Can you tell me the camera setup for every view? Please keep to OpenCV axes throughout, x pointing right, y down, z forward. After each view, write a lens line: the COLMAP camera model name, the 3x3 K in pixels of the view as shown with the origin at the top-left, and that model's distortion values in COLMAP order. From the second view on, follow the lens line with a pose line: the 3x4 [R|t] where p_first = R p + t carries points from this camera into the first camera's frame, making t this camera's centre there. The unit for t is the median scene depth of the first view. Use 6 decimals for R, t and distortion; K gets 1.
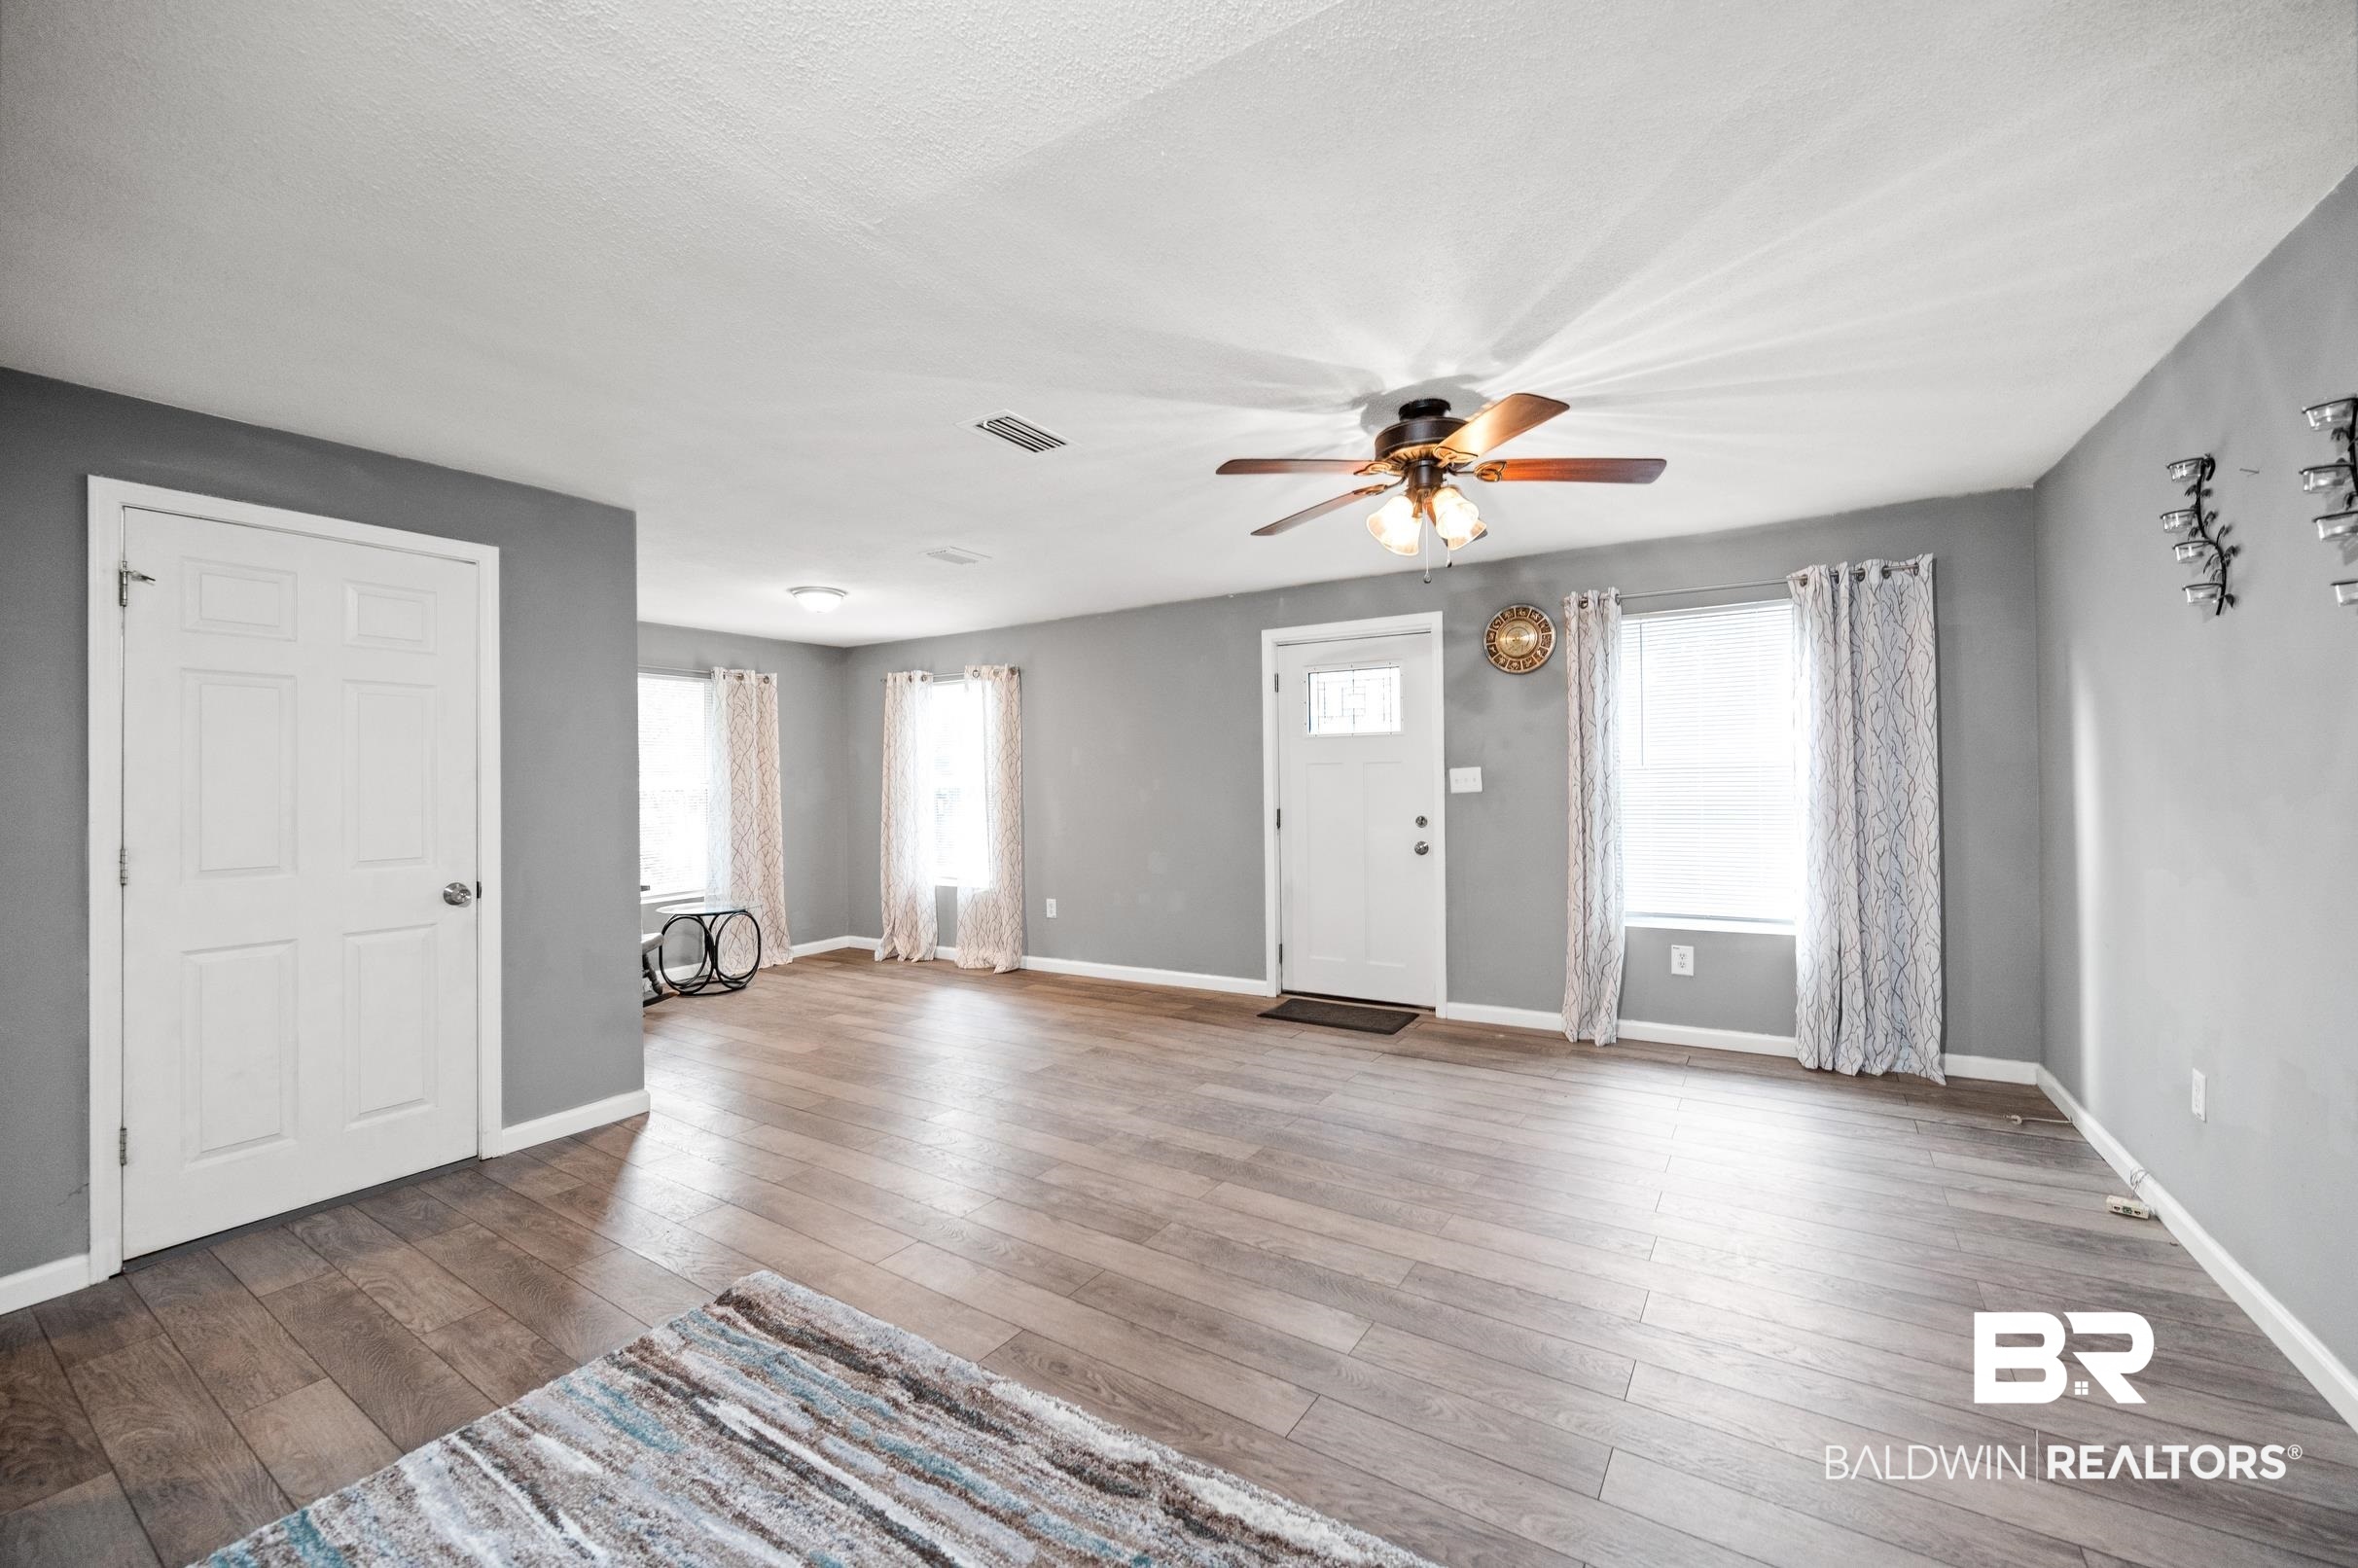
lens RADIAL K [[946.1, 0, 1189.6], [0, 946.1, 773.5], [0, 0, 1]] dist [0.000121, -0.001201]
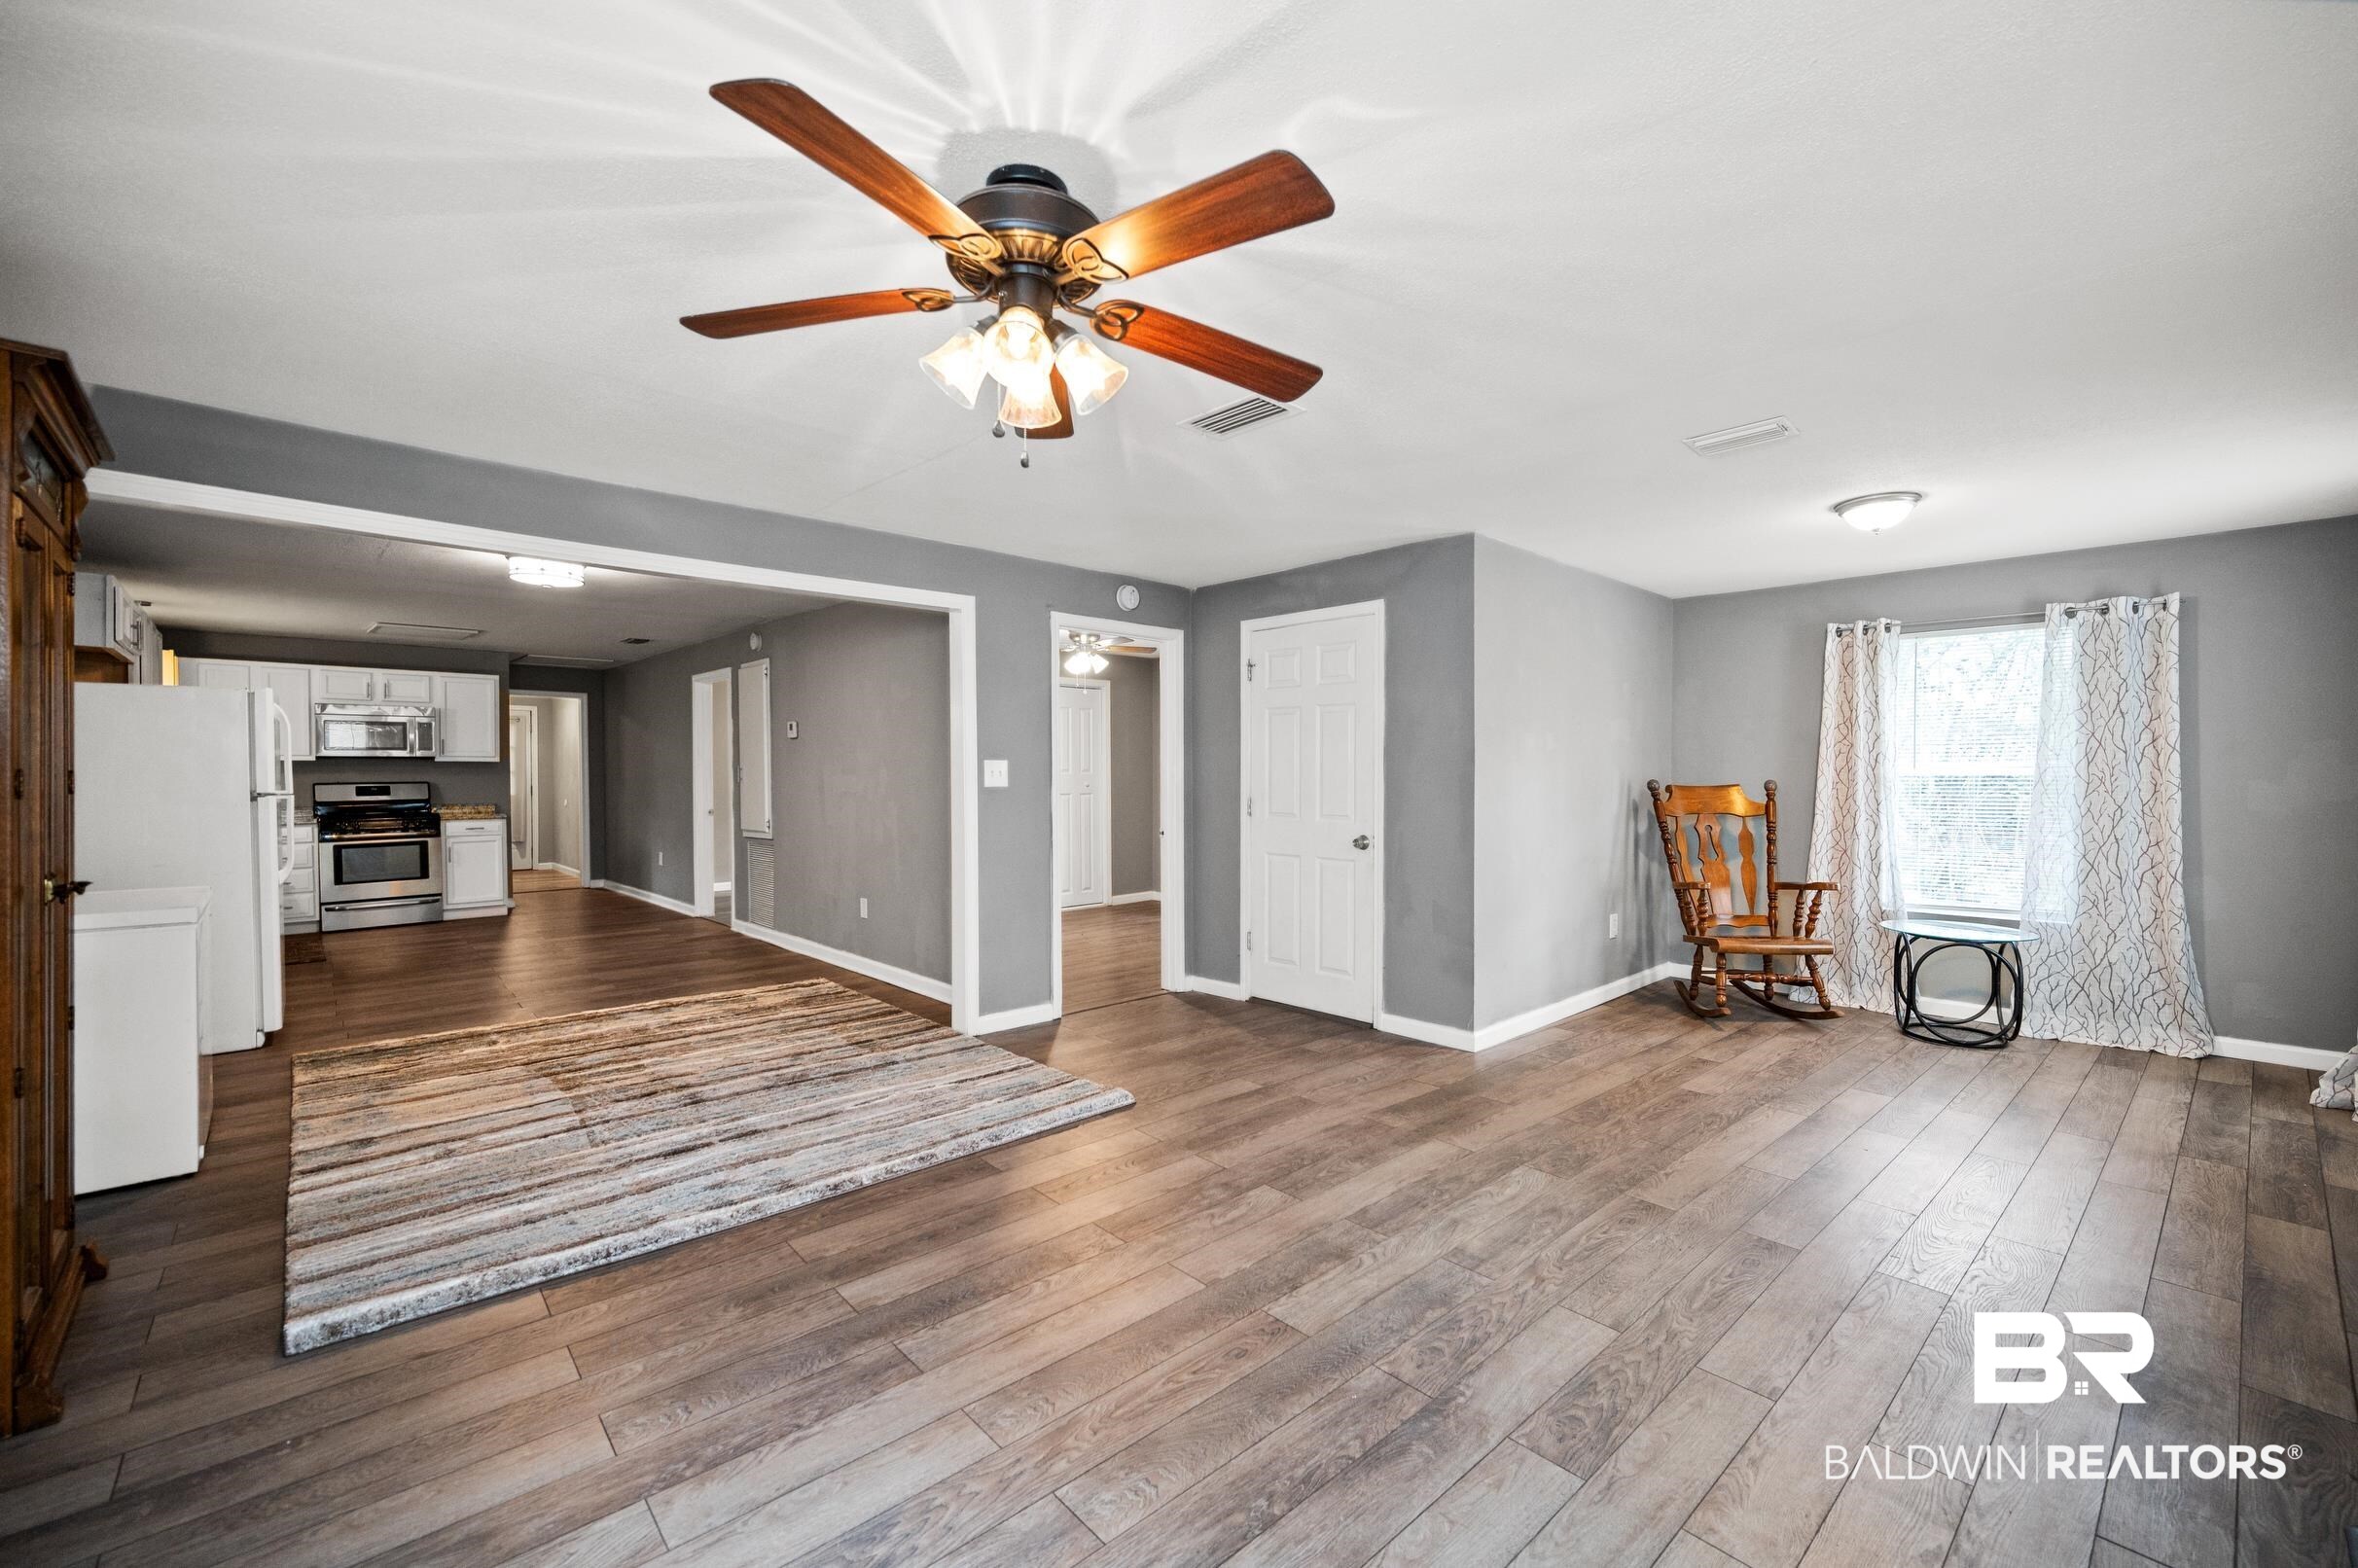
lens RADIAL K [[946.1, 0, 1158.0], [0, 946.1, 775.1], [0, 0, 1]] dist [0.000121, -0.001201]
pose [[-0.266591, 0.016248, -0.963673, 0.709818], [0.010258, 0.999849, 0.014020, -0.001188], [0.963755, -0.006148, -0.266718, 1.048475]]
